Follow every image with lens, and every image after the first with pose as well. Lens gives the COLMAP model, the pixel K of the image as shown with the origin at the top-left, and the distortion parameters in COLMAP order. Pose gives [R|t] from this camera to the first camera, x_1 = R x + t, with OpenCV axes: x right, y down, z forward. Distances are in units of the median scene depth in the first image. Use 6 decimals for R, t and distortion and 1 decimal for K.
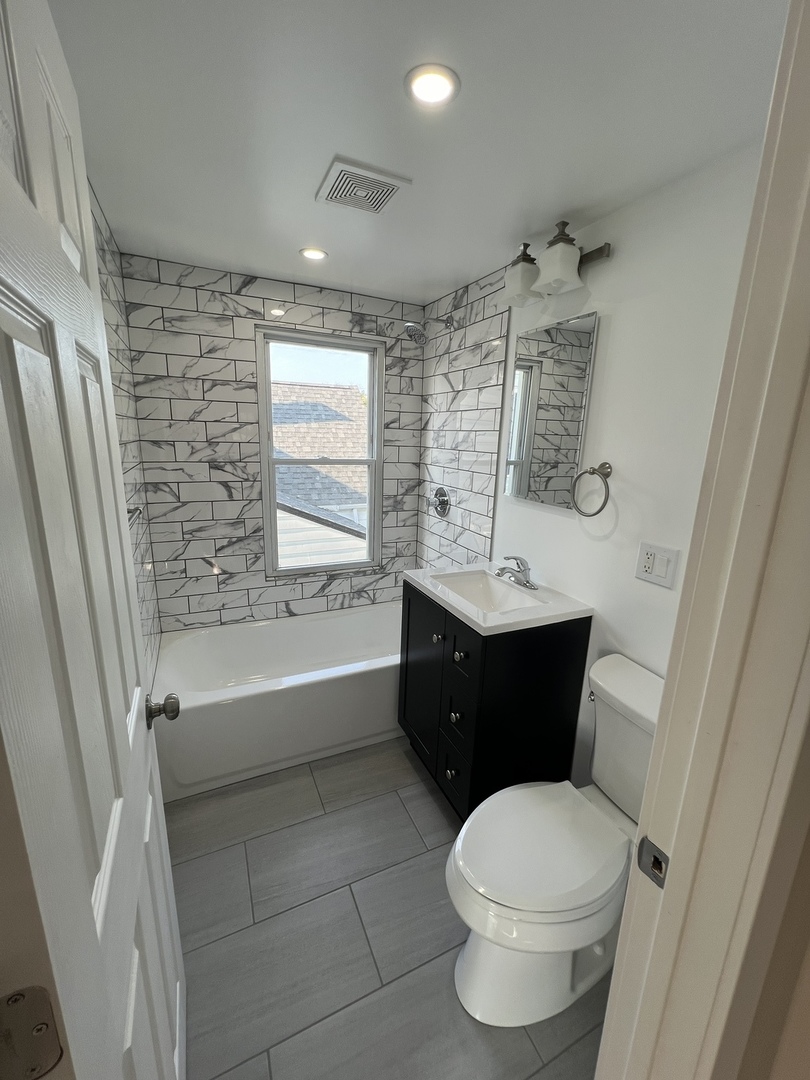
lens RADIAL K [[435.7, 0, 404.0], [0, 435.7, 537.4], [0, 0, 1]] dist [0.000321, 0.000015]
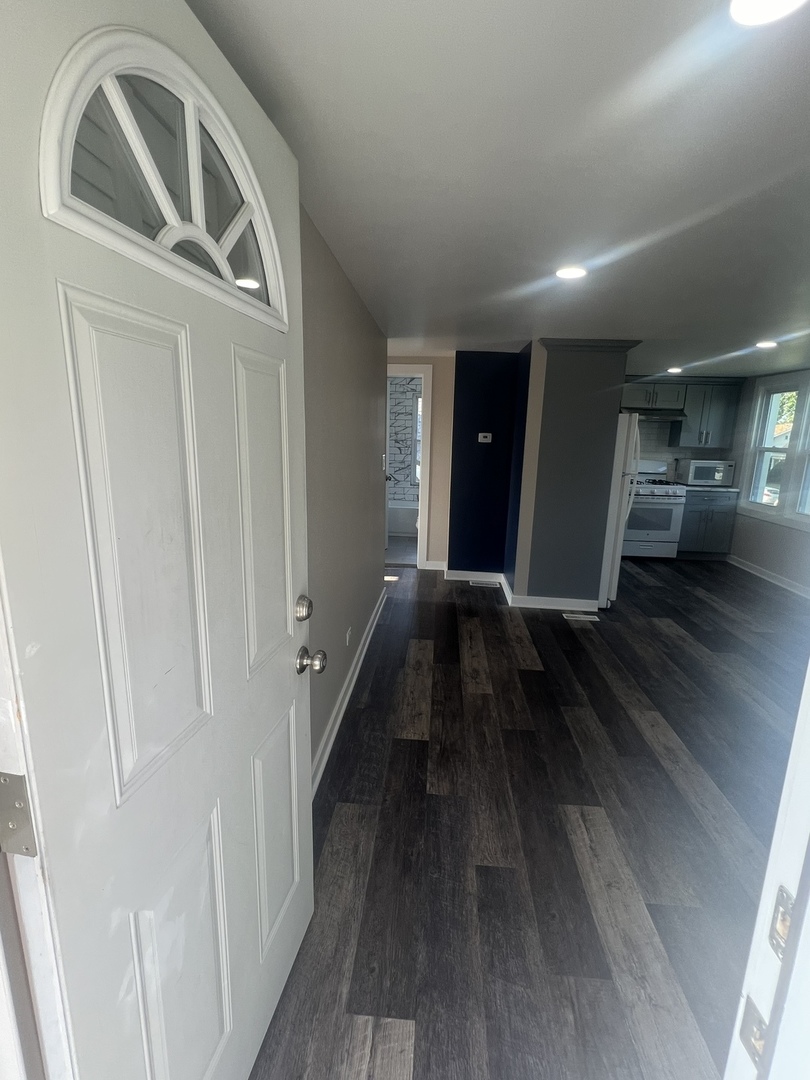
lens RADIAL K [[485.2, 0, 401.4], [0, 485.2, 536.6], [0, 0, 1]] dist [-0.004069, 0.000440]
pose [[0.858480, 0.098534, -0.503292, 1.299486], [-0.113521, 0.993535, 0.000878, 0.463984], [0.500124, 0.056380, 0.864116, -1.767056]]
